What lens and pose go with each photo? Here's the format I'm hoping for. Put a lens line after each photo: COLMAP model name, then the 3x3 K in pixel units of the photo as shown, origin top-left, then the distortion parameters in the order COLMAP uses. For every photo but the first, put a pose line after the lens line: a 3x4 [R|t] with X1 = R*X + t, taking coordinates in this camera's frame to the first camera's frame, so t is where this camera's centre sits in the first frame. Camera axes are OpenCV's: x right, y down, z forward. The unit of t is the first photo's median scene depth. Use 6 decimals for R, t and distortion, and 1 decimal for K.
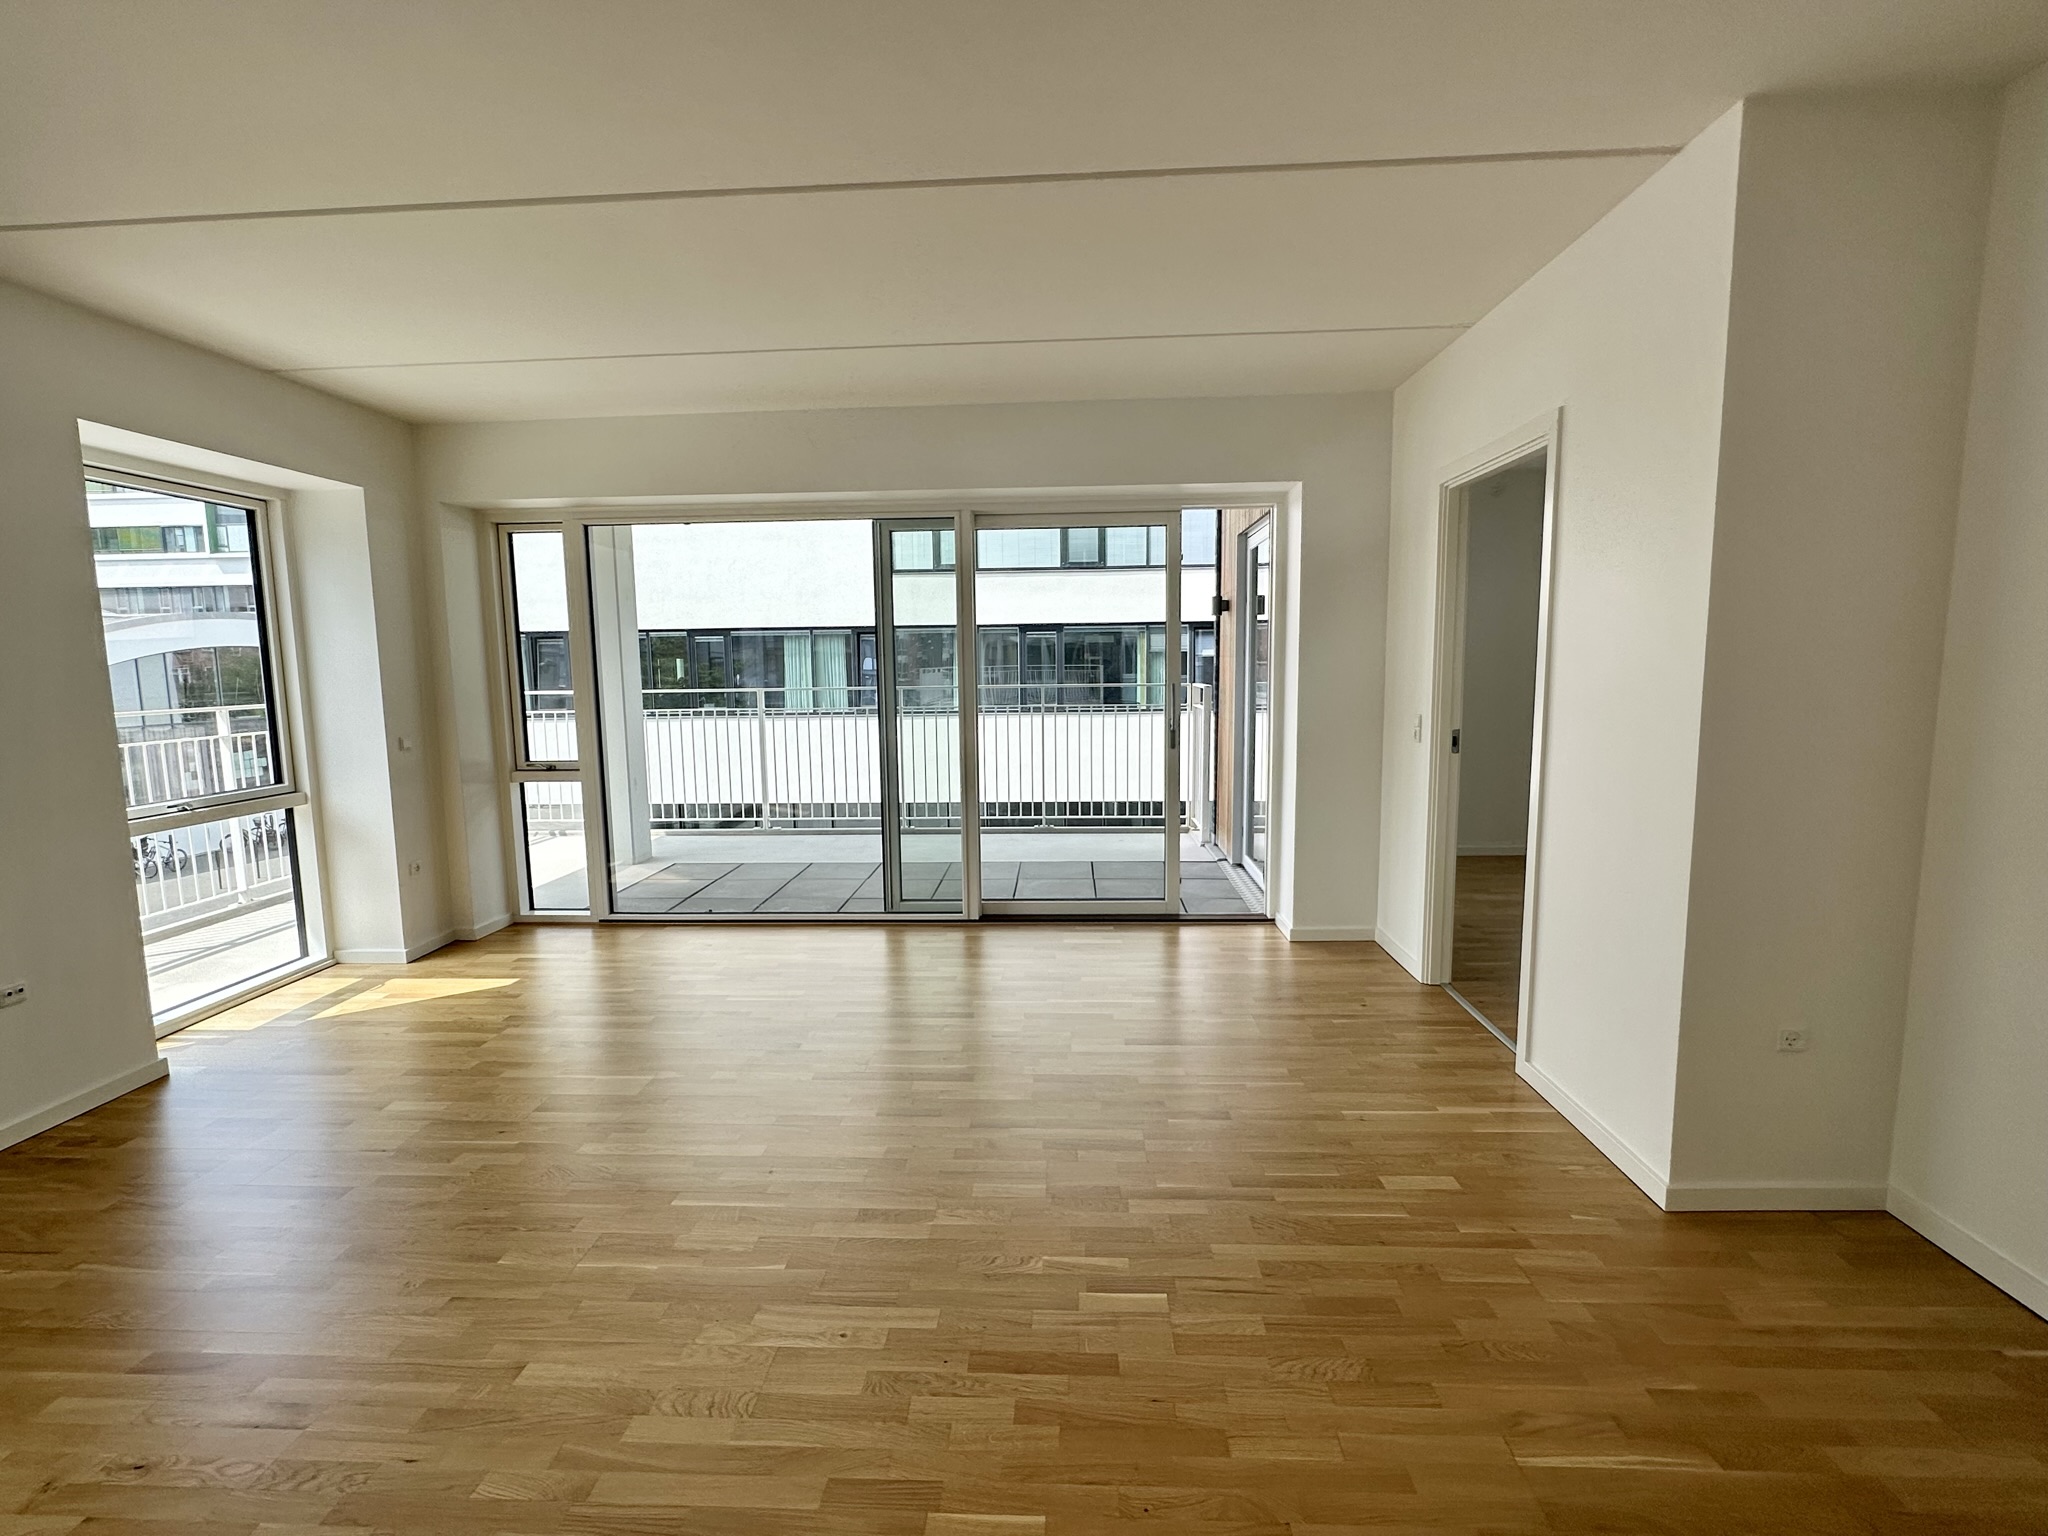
lens RADIAL K [[929.4, 0, 1024.0], [0, 929.4, 768.0], [0, 0, 1]] dist [-0.001701, 0.001265]
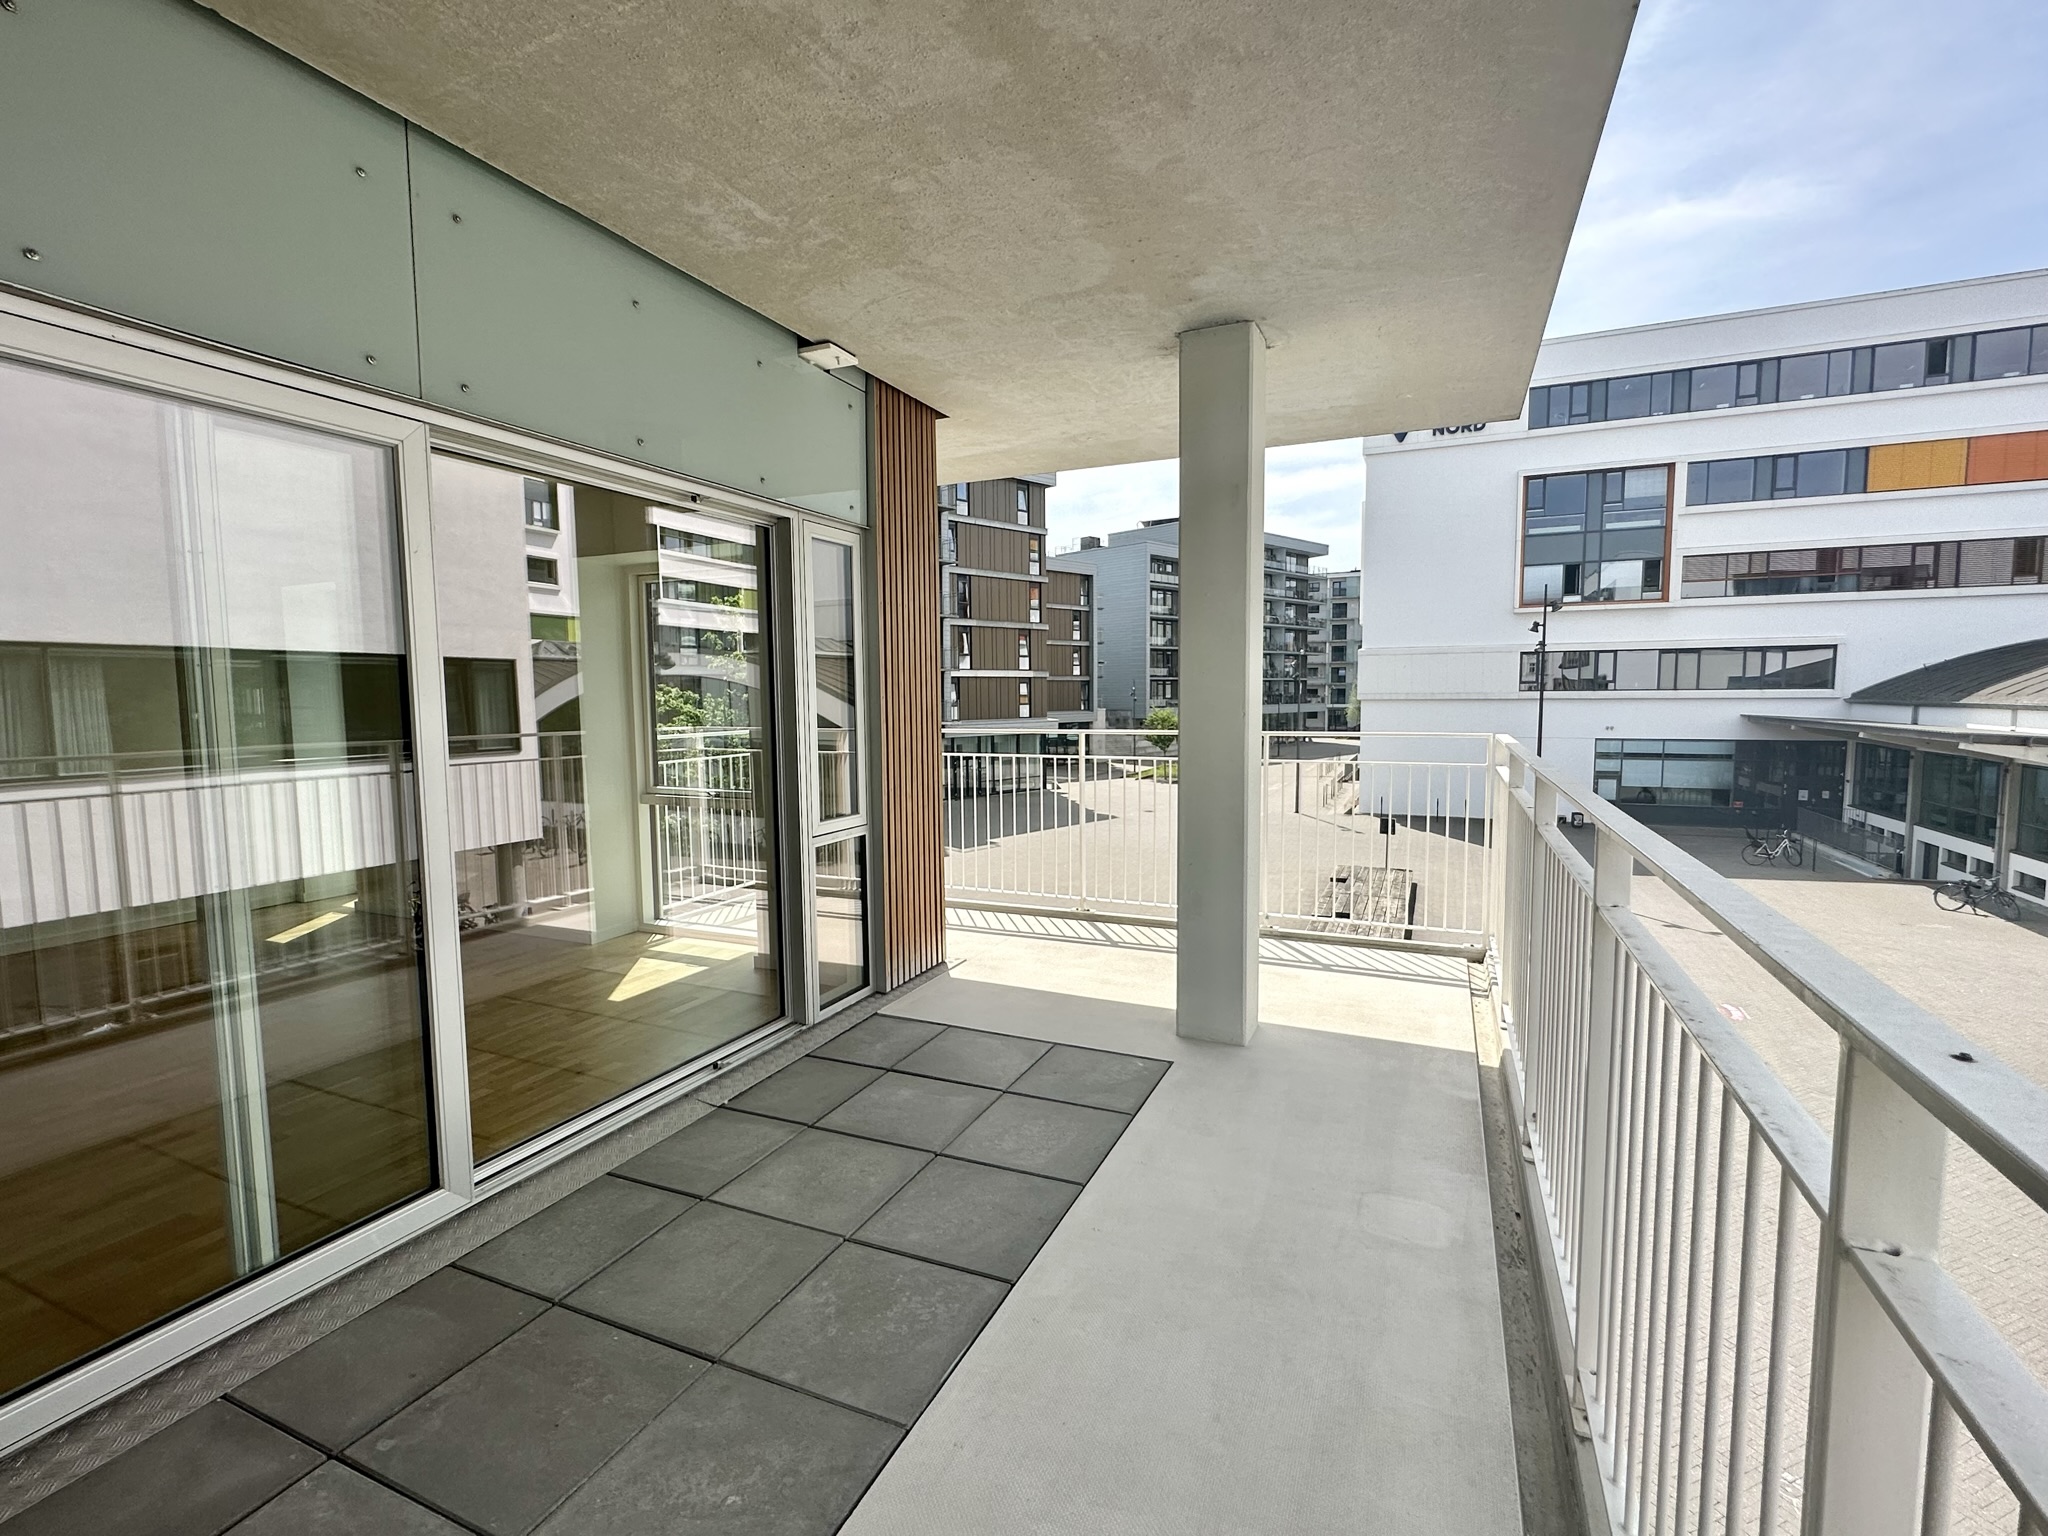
lens RADIAL K [[928.7, 0, 1025.6], [0, 928.7, 769.5], [0, 0, 1]] dist [0.000038, 0.000802]
pose [[-0.361441, 0.094131, -0.927631, 0.217769], [-0.092972, 0.986294, 0.136310, -0.195020], [0.927748, 0.135511, -0.347735, 1.560517]]
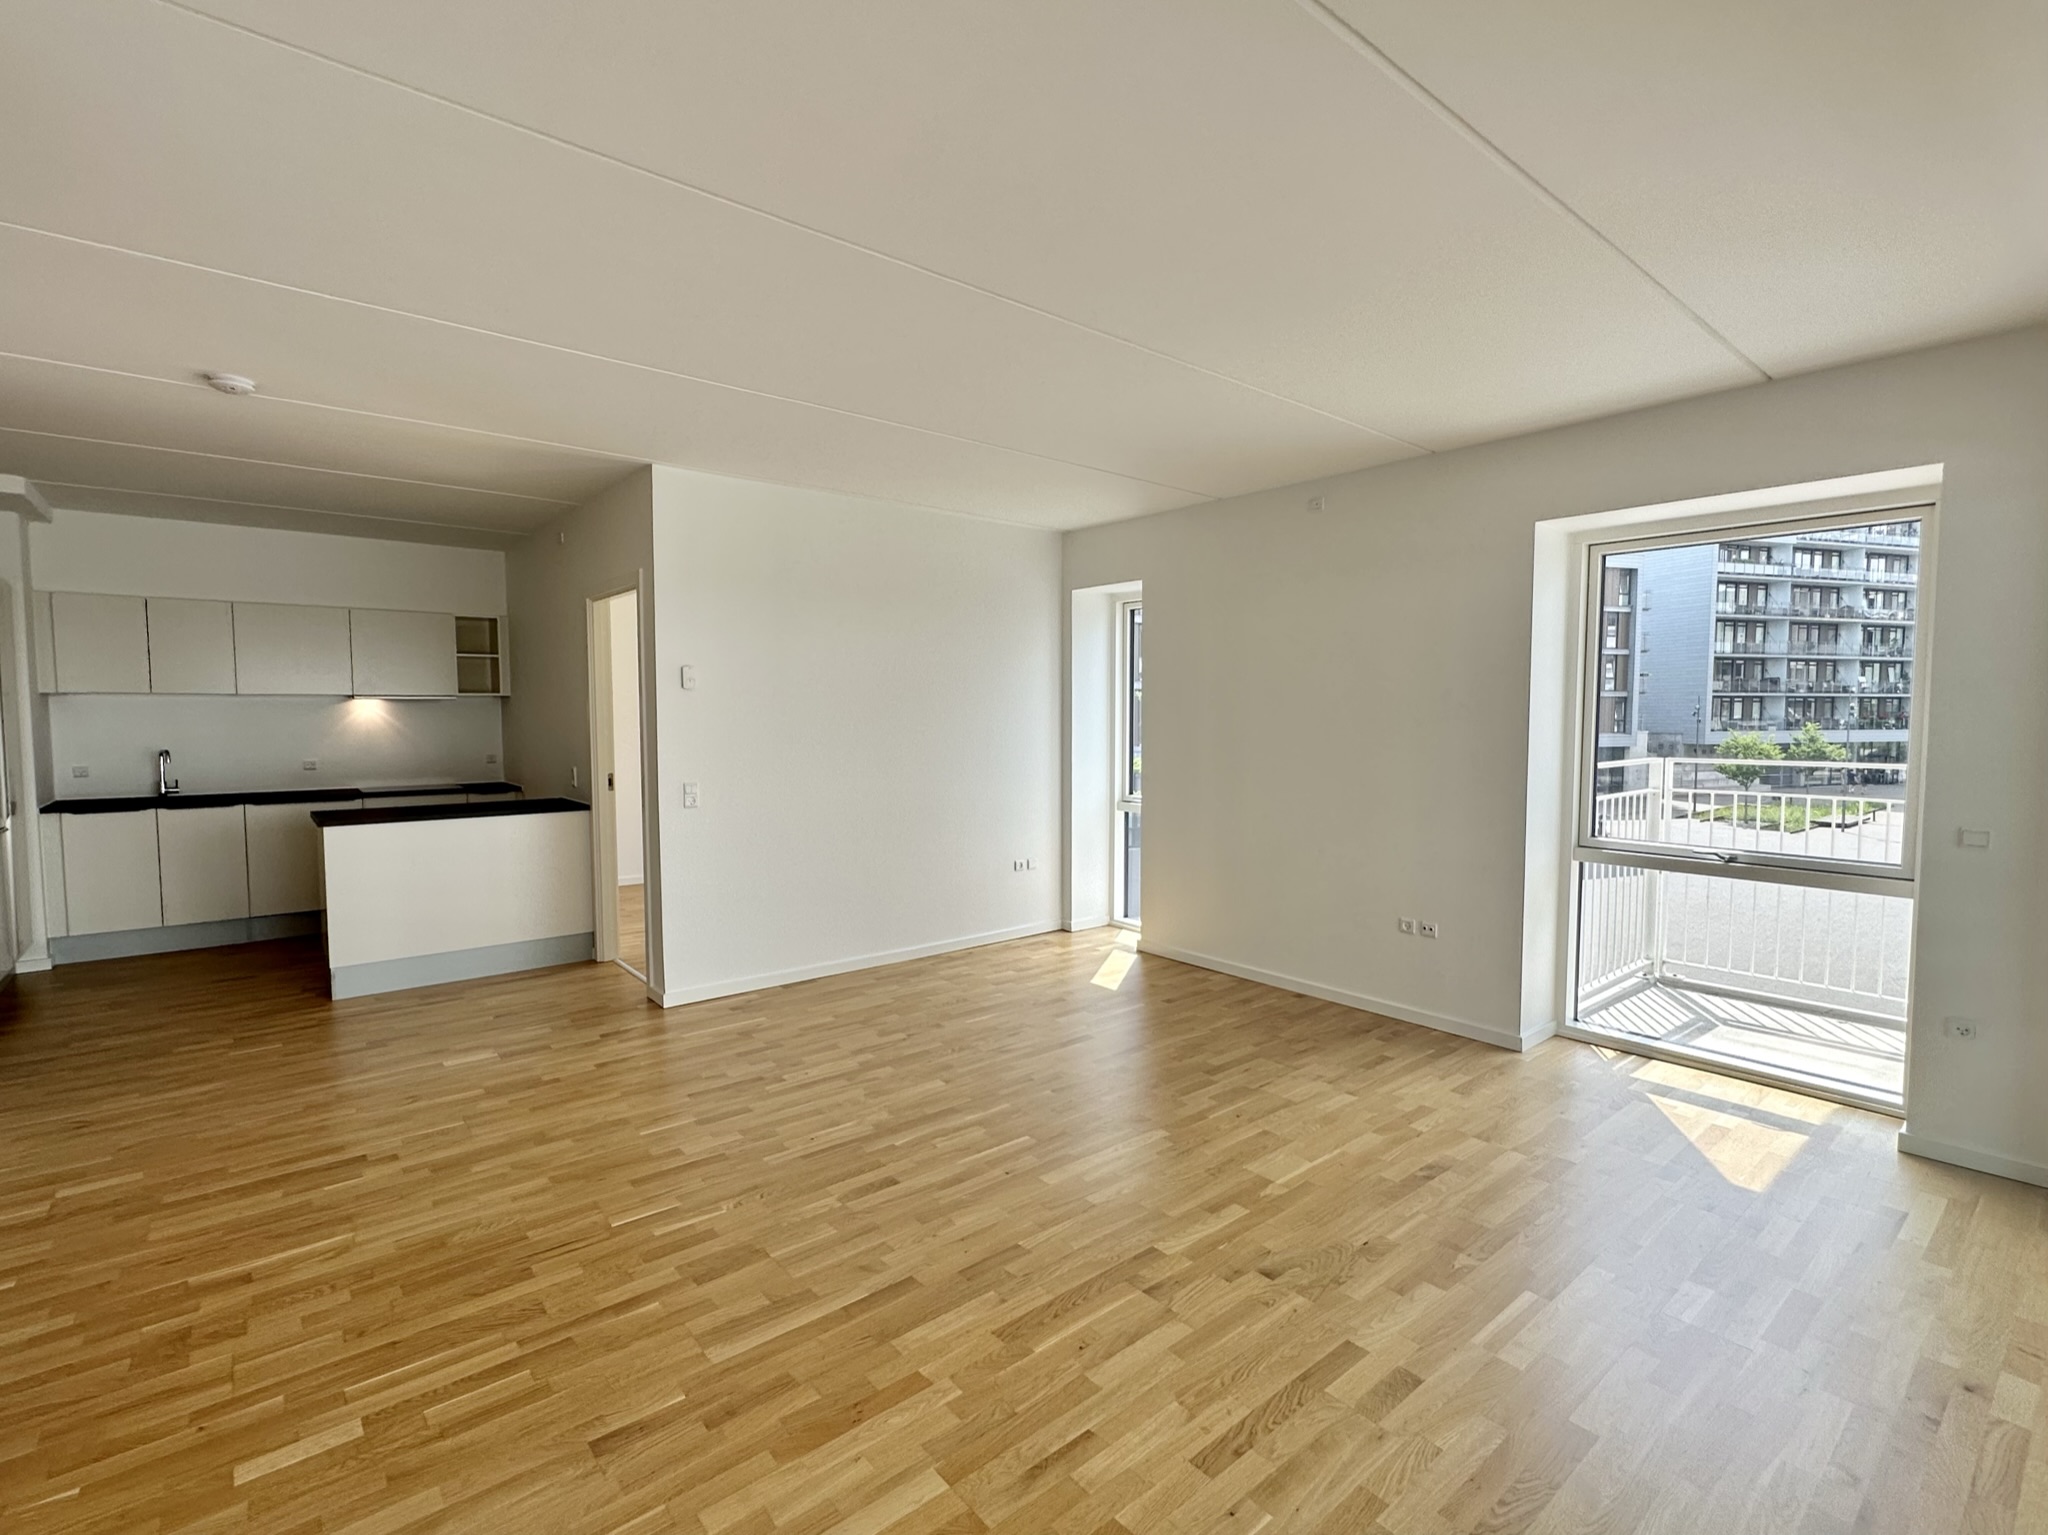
lens RADIAL K [[950.0, 0, 1024.0], [0, 950.0, 767.5], [0, 0, 1]] dist [-0.000556, 0.000879]
pose [[-0.738808, 0.054167, -0.671735, 0.251993], [-0.067029, 0.985916, 0.153224, -0.124780], [0.670574, 0.158228, -0.724772, 0.967348]]
